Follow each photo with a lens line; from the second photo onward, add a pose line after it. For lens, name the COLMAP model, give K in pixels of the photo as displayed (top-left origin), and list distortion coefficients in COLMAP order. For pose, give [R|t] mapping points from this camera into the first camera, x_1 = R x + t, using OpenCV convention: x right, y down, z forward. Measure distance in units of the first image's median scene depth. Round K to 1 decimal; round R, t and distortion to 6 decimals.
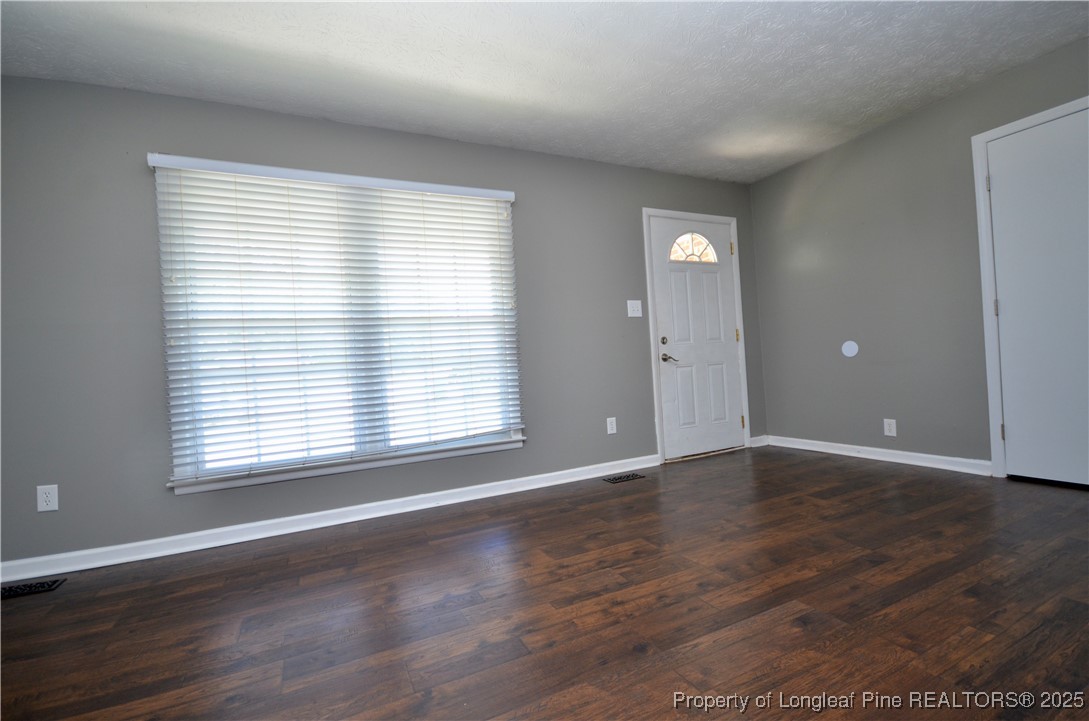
lens RADIAL K [[475.7, 0, 541.7], [0, 475.7, 361.2], [0, 0, 1]] dist [0.004399, -0.008481]
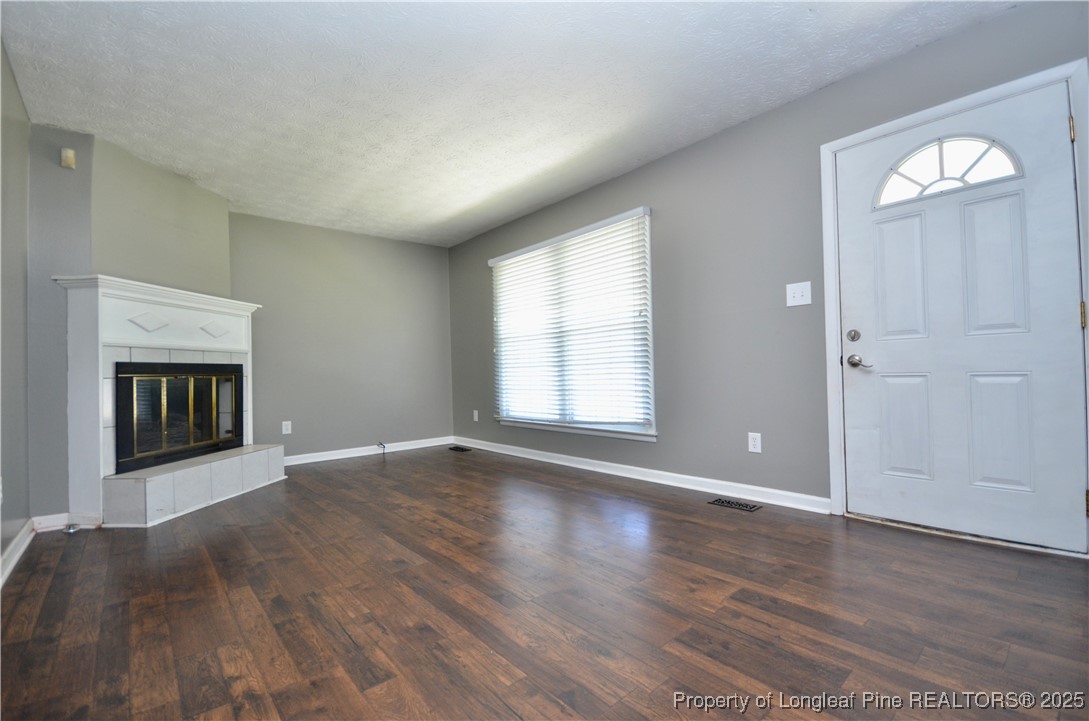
lens RADIAL K [[475.7, 0, 540.6], [0, 475.7, 361.6], [0, 0, 1]] dist [0.004399, -0.008481]
pose [[0.259395, 0.034987, -0.965137, 1.106293], [0.024287, 0.998791, 0.042734, -0.064451], [0.965466, -0.034525, 0.258232, 0.572588]]
